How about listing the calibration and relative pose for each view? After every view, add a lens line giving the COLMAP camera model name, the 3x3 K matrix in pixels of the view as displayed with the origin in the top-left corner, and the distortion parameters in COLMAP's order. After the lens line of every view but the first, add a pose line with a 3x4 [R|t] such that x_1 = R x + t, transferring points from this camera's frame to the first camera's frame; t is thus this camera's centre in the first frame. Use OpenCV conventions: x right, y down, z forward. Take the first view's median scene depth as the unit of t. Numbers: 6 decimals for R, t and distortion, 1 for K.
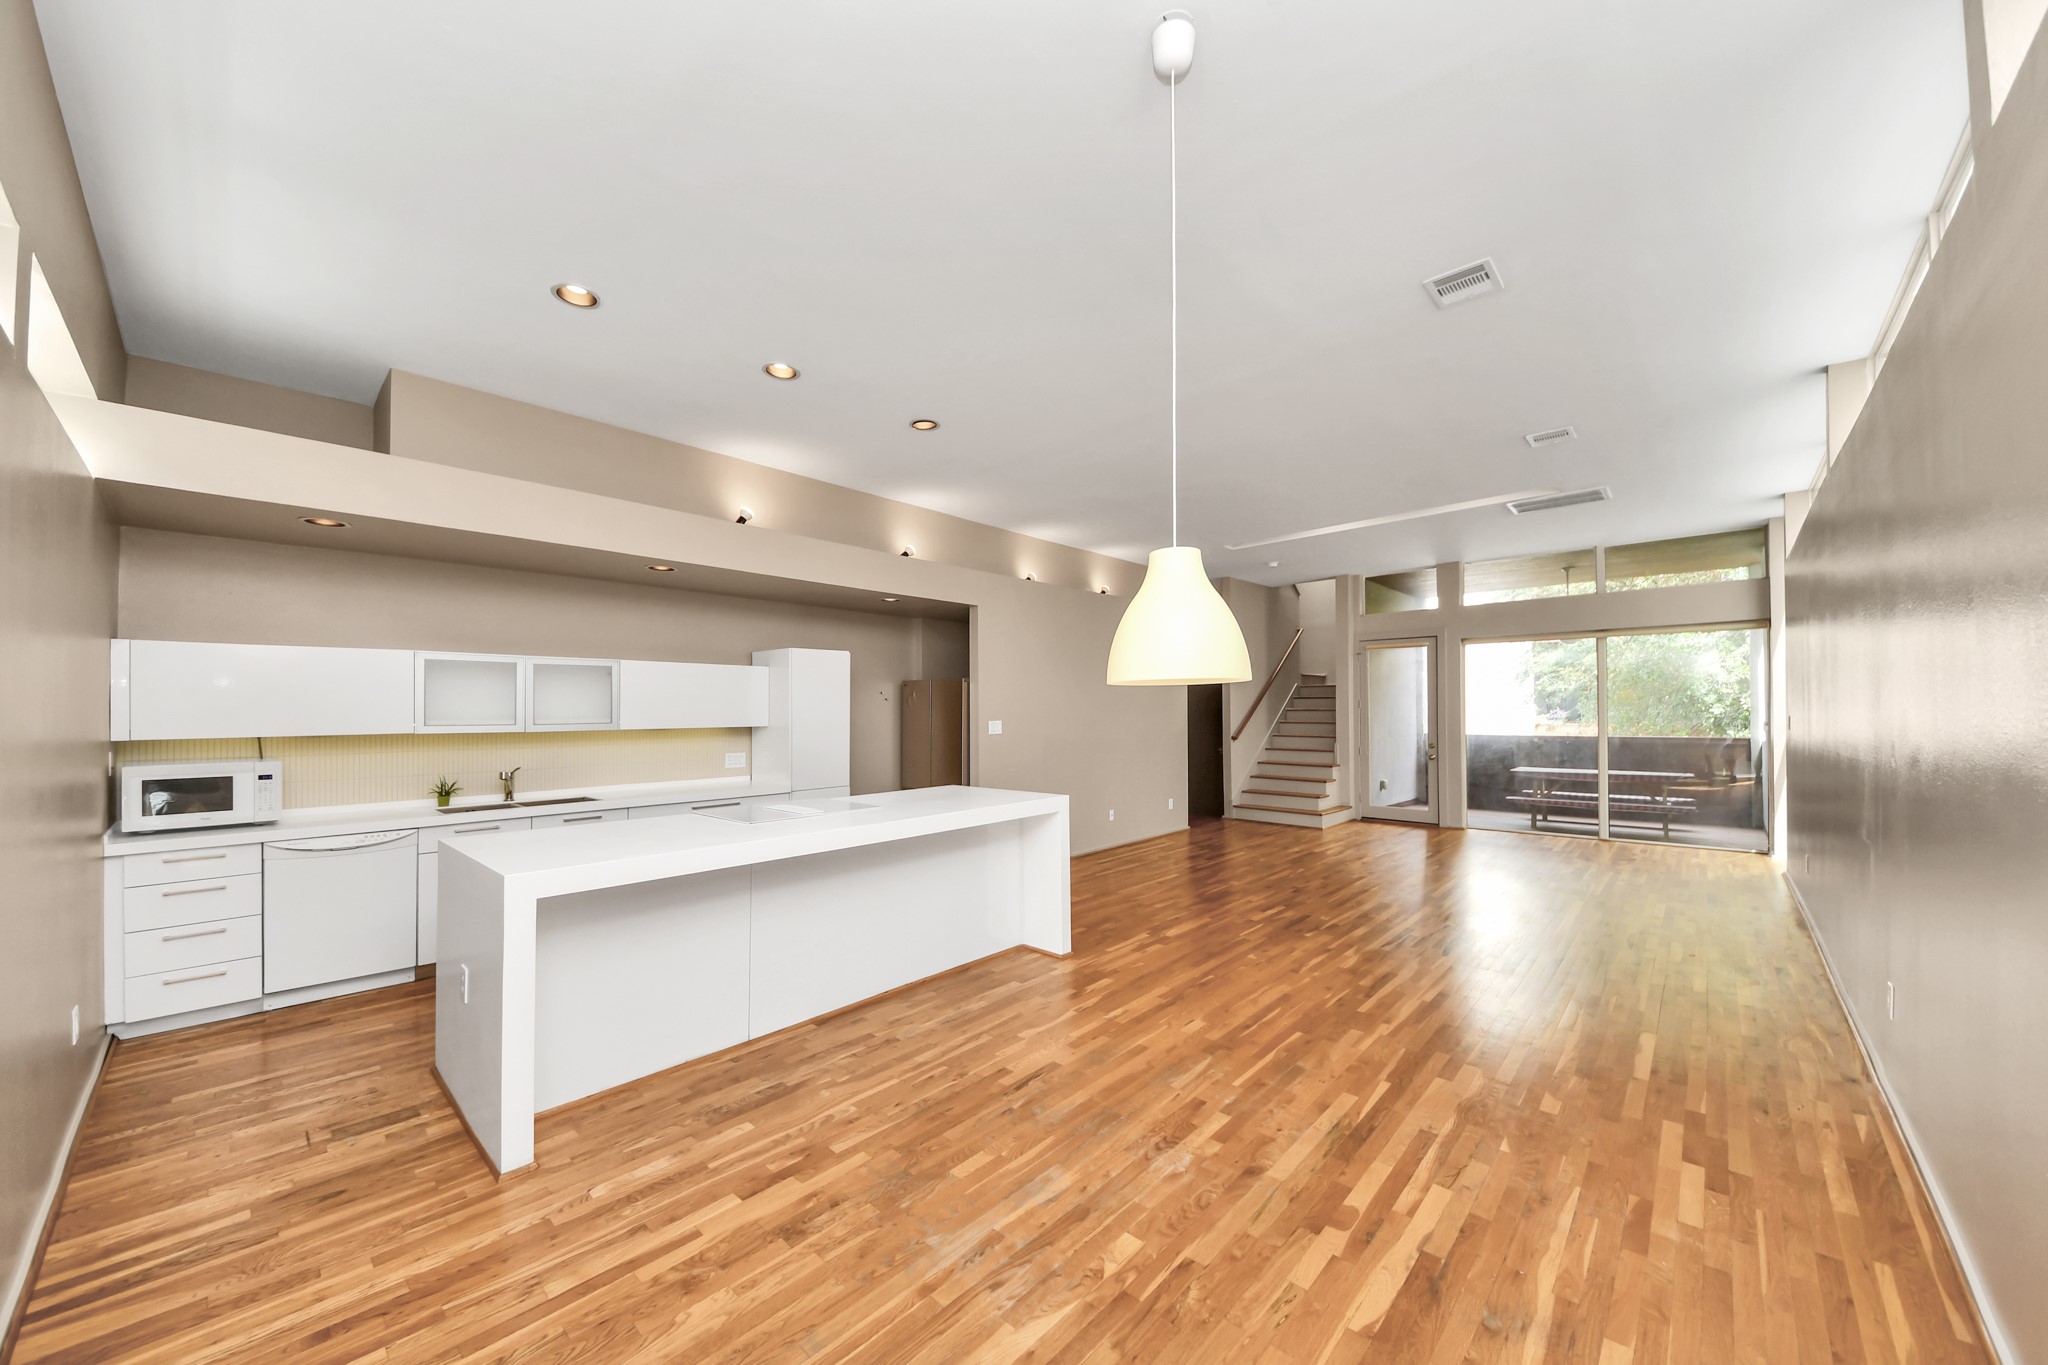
lens RADIAL K [[738.2, 0, 1017.8], [0, 738.2, 699.0], [0, 0, 1]] dist [0.023756, -0.017893]
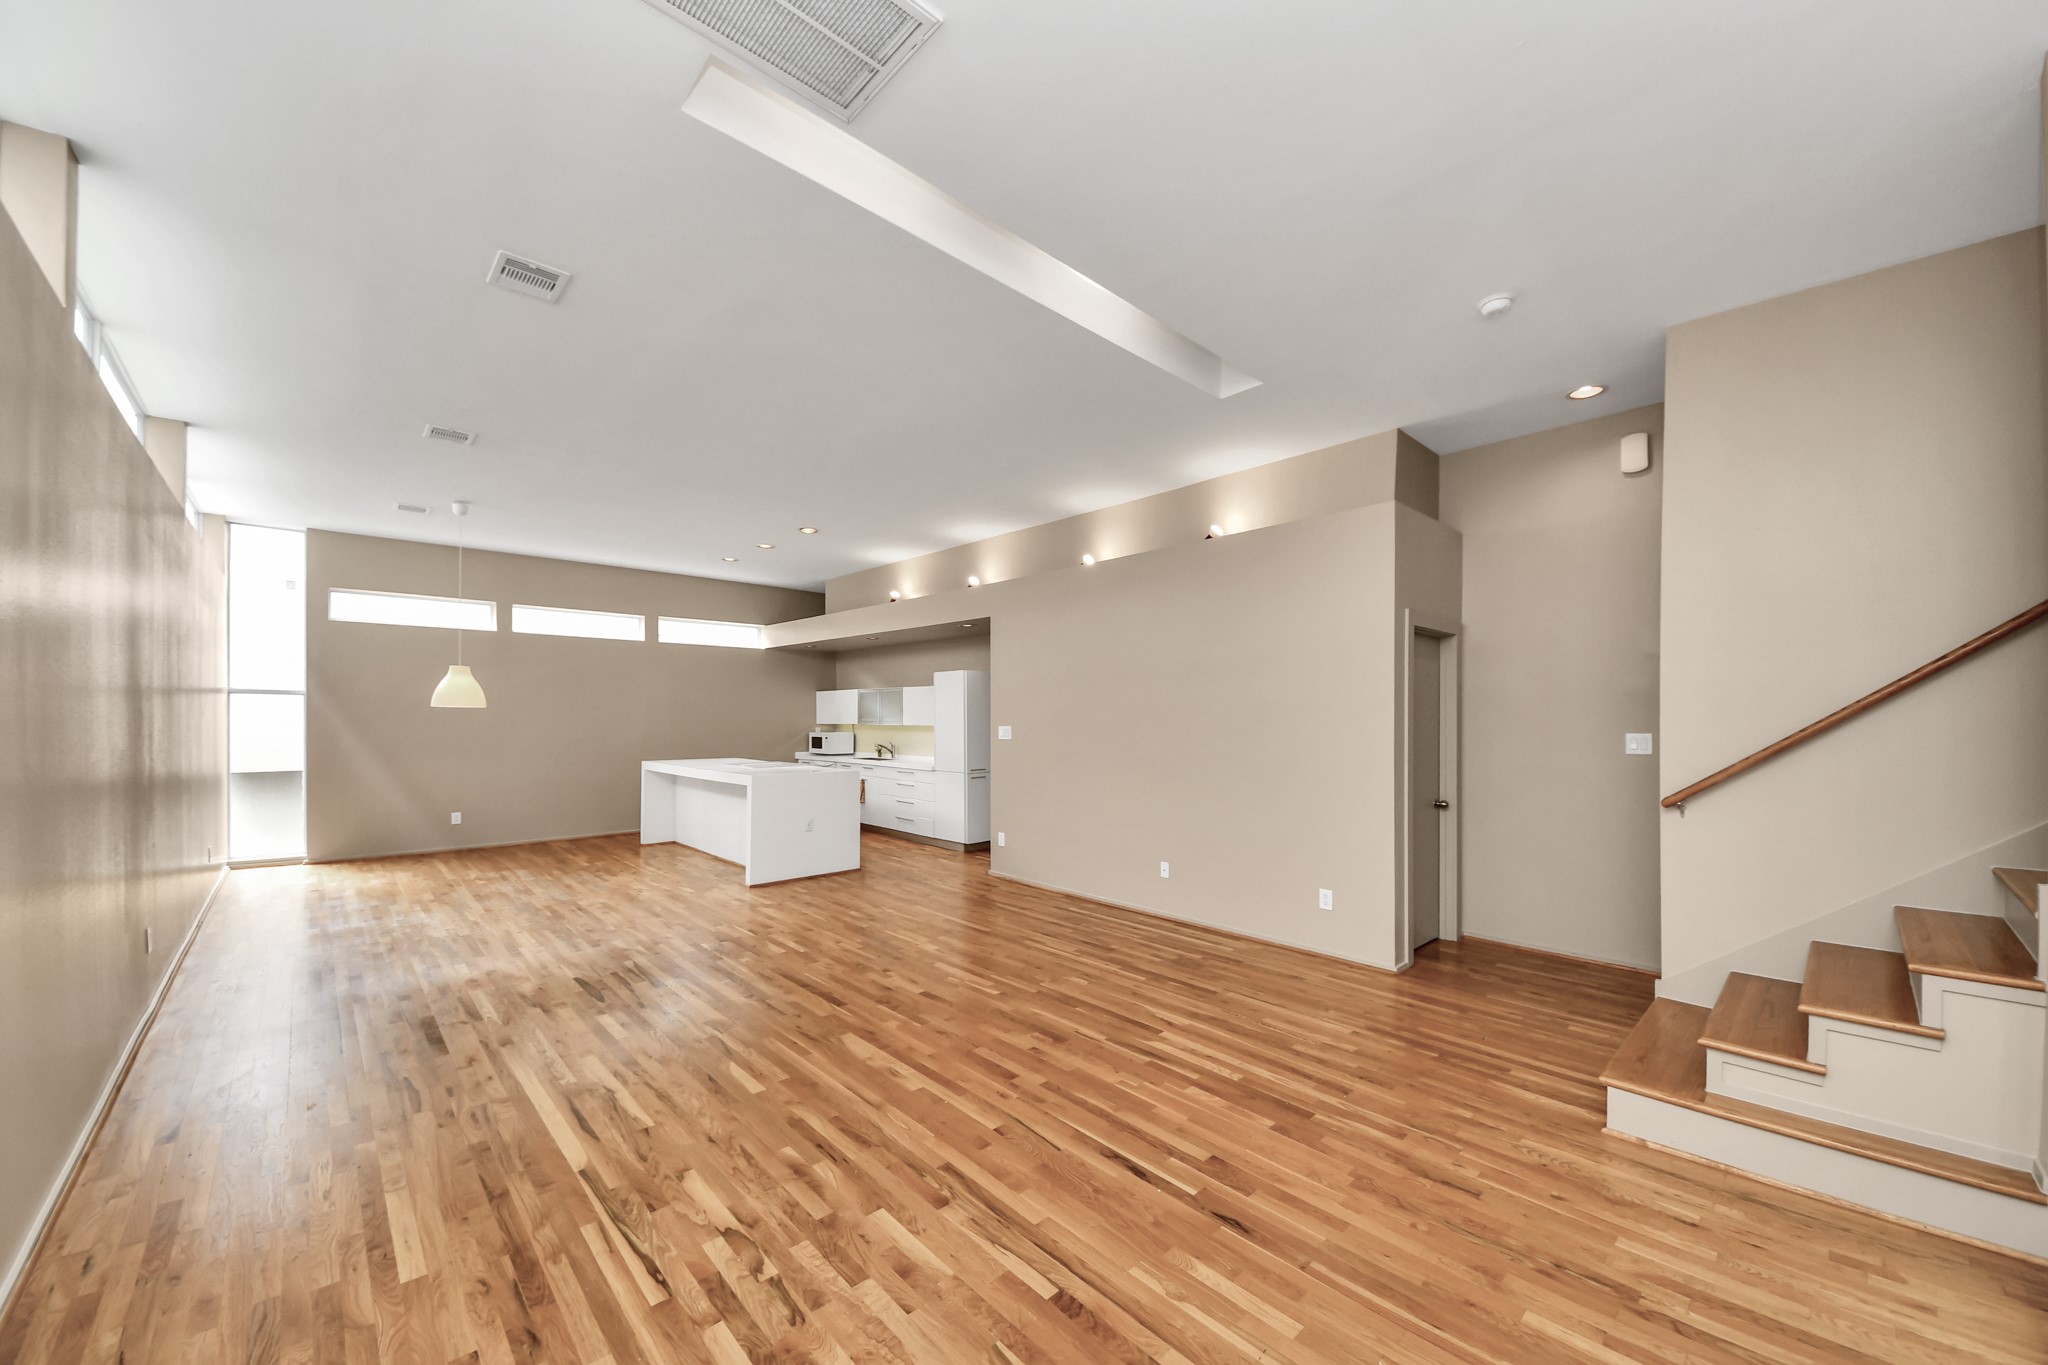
lens RADIAL K [[738.2, 0, 1017.8], [0, 738.2, 699.0], [0, 0, 1]] dist [0.023756, -0.017893]
pose [[-0.064519, -0.019884, -0.997718, 1.370282], [0.013269, 0.999696, -0.020782, 0.019174], [0.997828, -0.014580, -0.064235, 1.507313]]
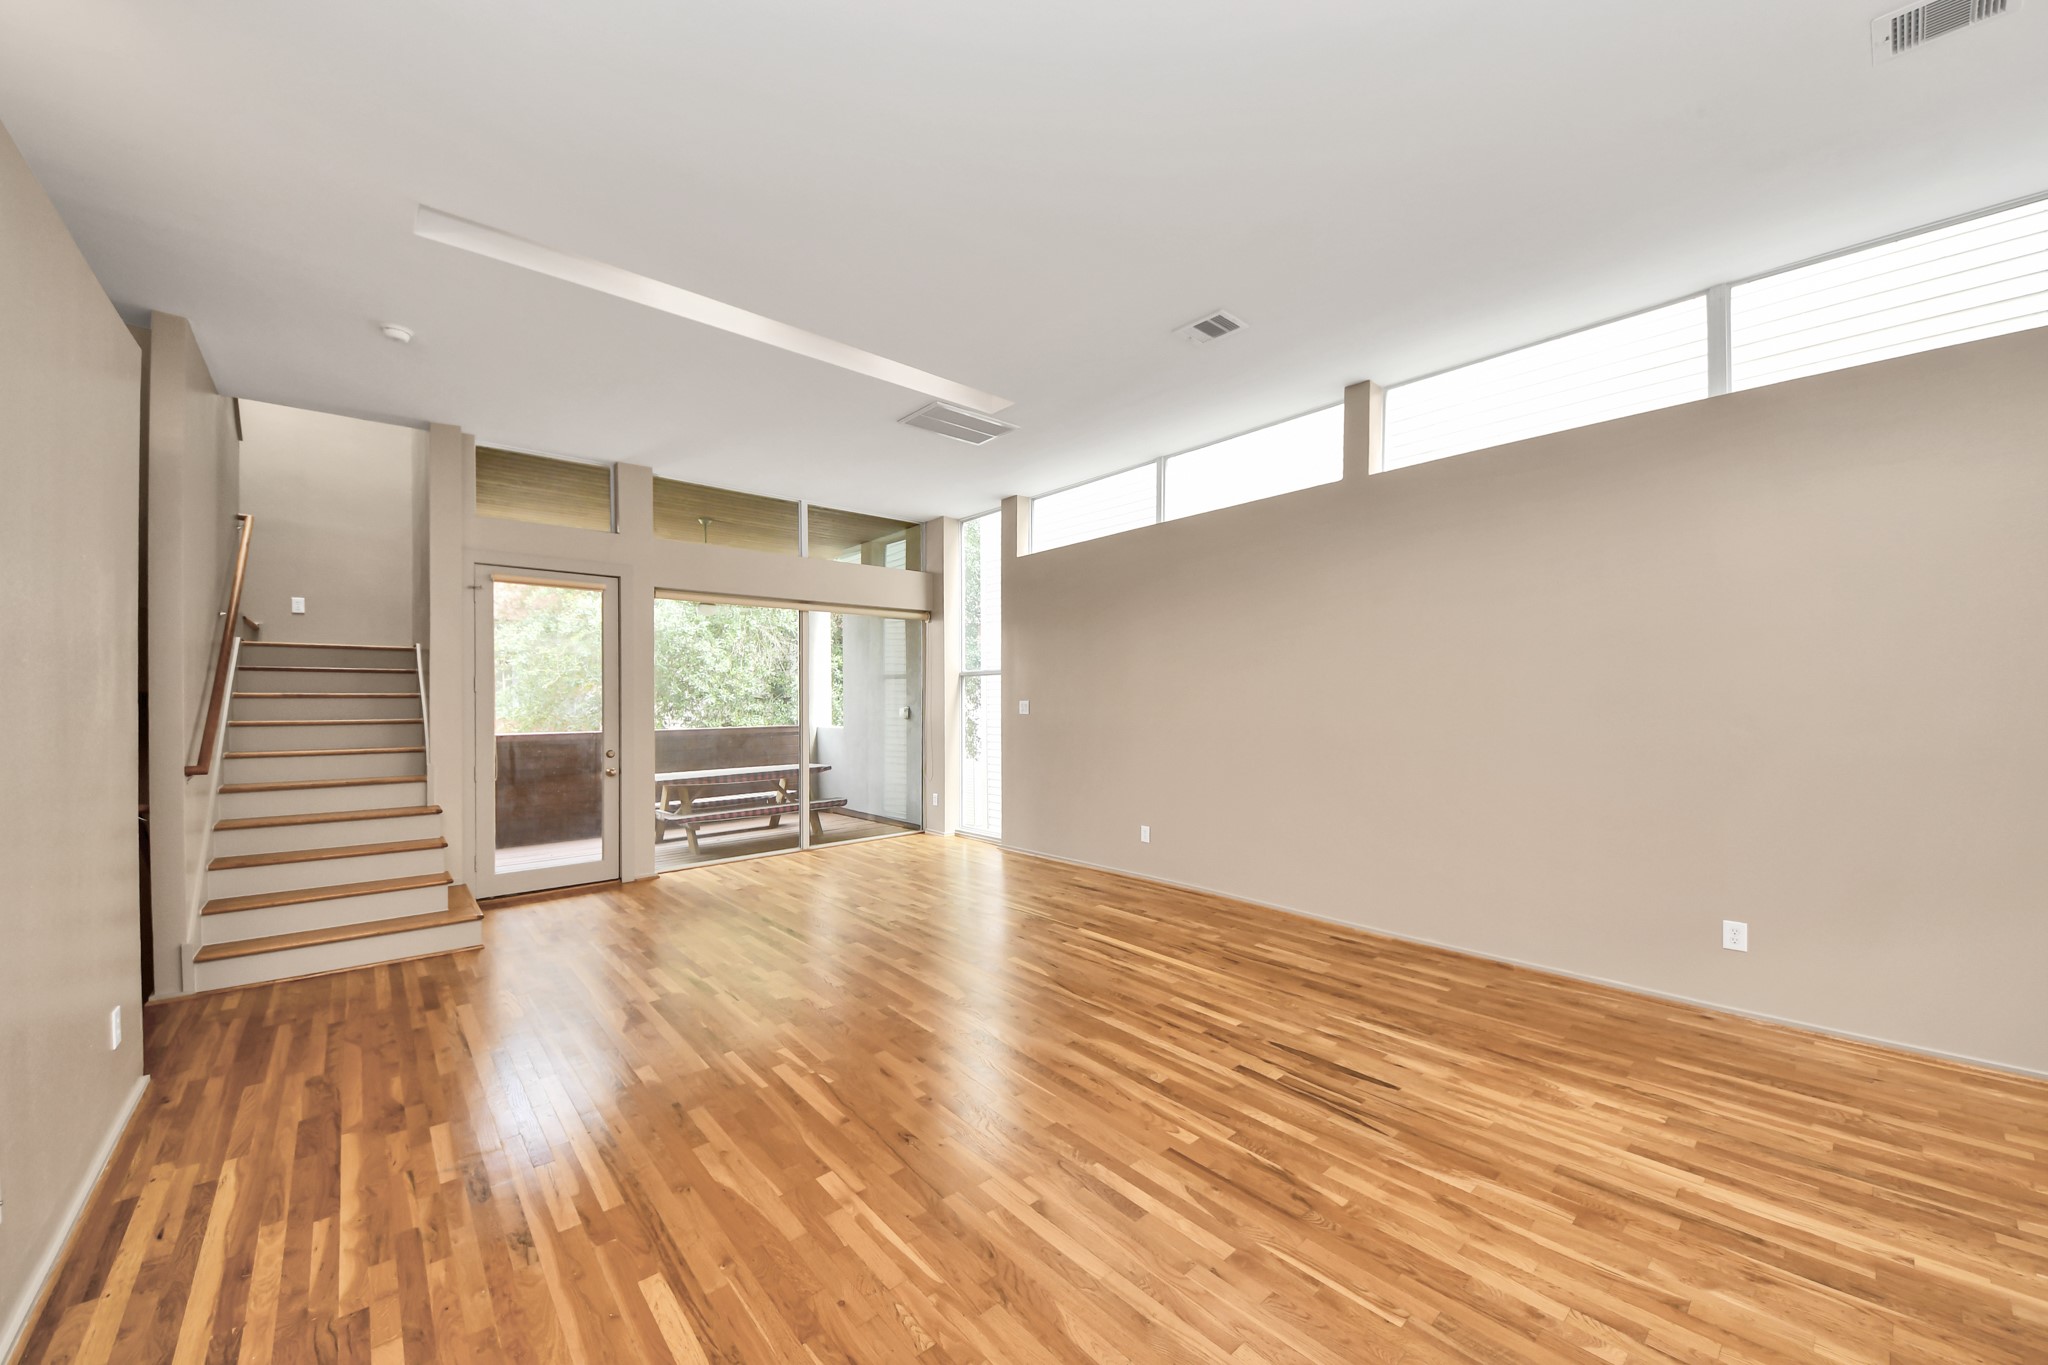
lens RADIAL K [[738.2, 0, 1017.8], [0, 738.2, 699.0], [0, 0, 1]] dist [0.023756, -0.017893]
pose [[0.103780, 0.004113, 0.994592, -0.070800], [-0.013601, 0.999904, -0.002715, 0.026700], [-0.994507, -0.013246, 0.103826, 1.162854]]
